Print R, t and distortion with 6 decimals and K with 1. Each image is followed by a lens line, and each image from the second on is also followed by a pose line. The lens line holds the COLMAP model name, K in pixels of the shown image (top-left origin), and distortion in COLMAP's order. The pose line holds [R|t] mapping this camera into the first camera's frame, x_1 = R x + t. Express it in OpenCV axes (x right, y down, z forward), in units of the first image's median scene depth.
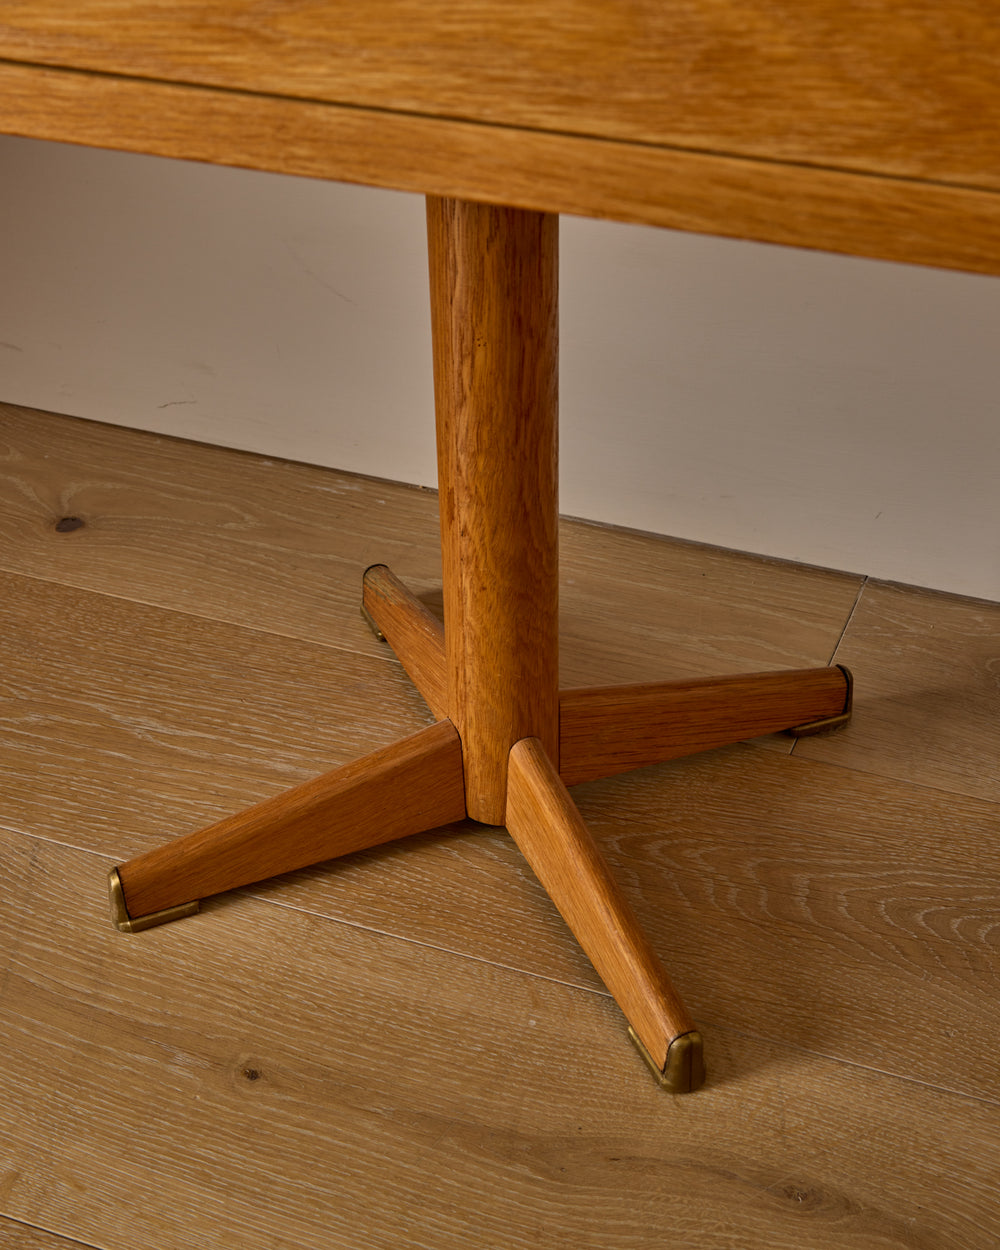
lens RADIAL K [[1720.8, 0, 534.3], [0, 1720.8, 650.3], [0, 0, 1]] dist [0.011549, 0.020763]
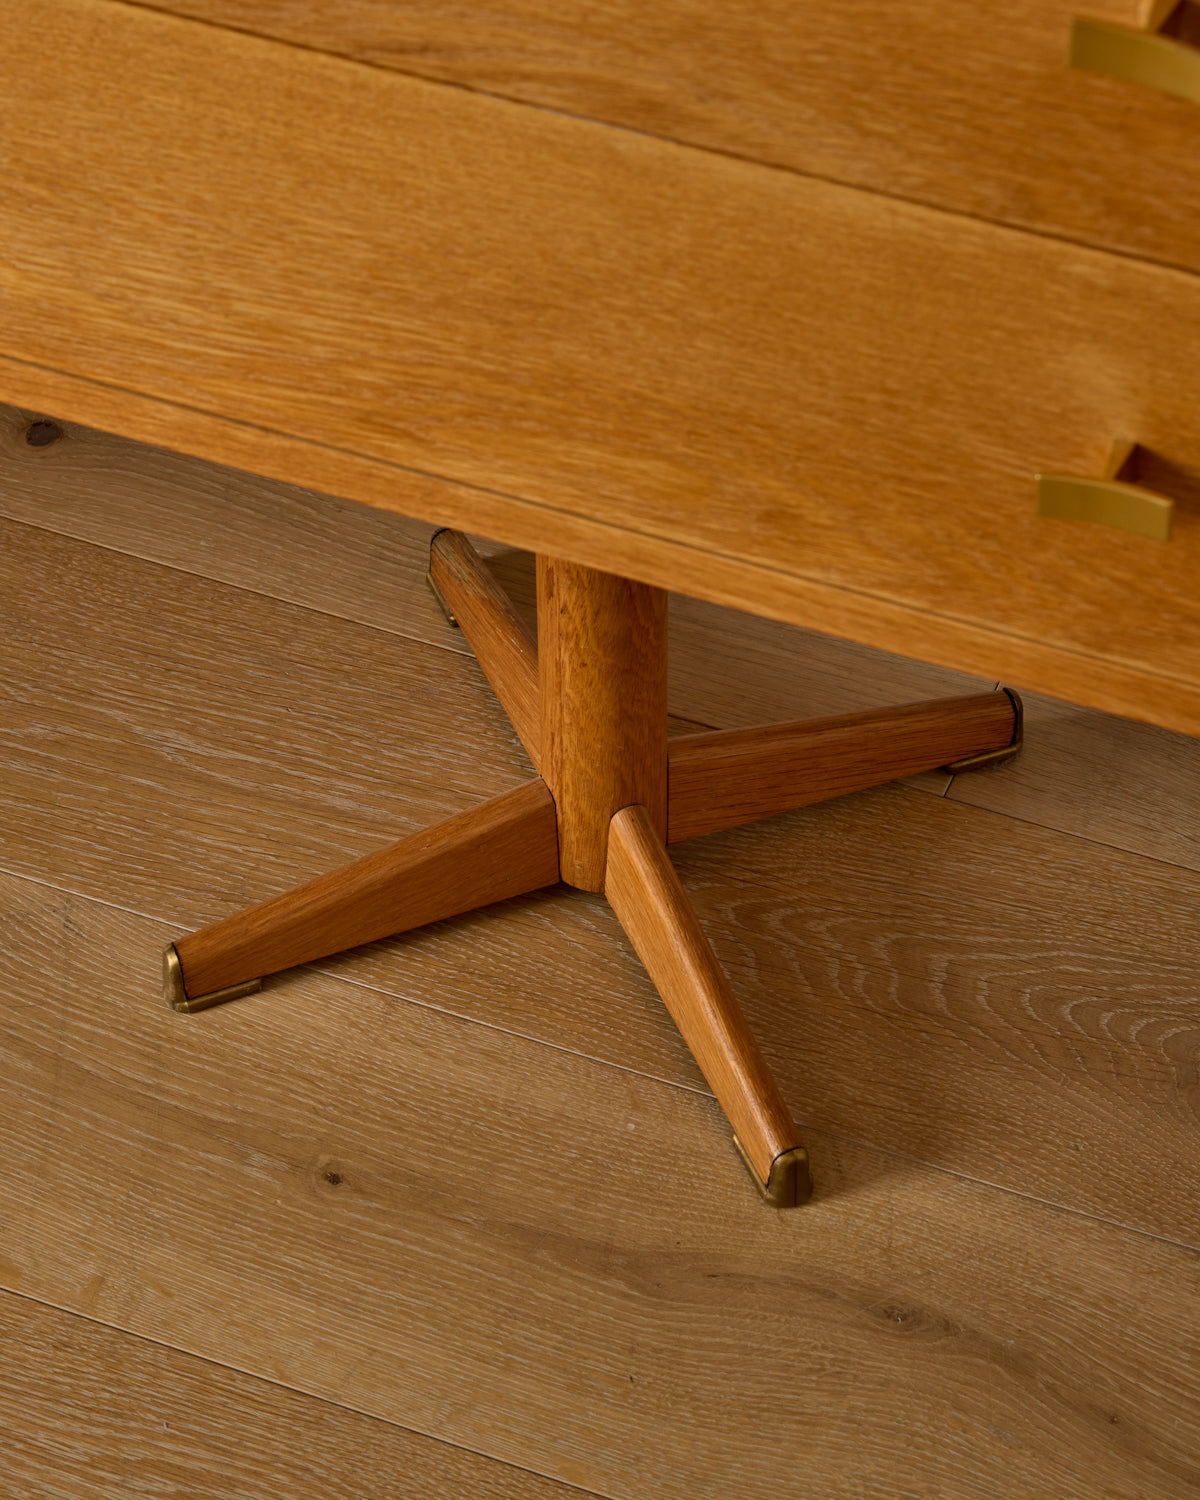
lens RADIAL K [[3097.5, 0, 600.0], [0, 3097.5, 750.0], [0, 0, 1]] dist [0.009227, -0.091424]
pose [[0.999737, 0.015679, -0.016733, 0.006959], [-0.012882, 0.987702, 0.155818, -0.244772], [0.018971, -0.155561, 0.987644, -0.619531]]
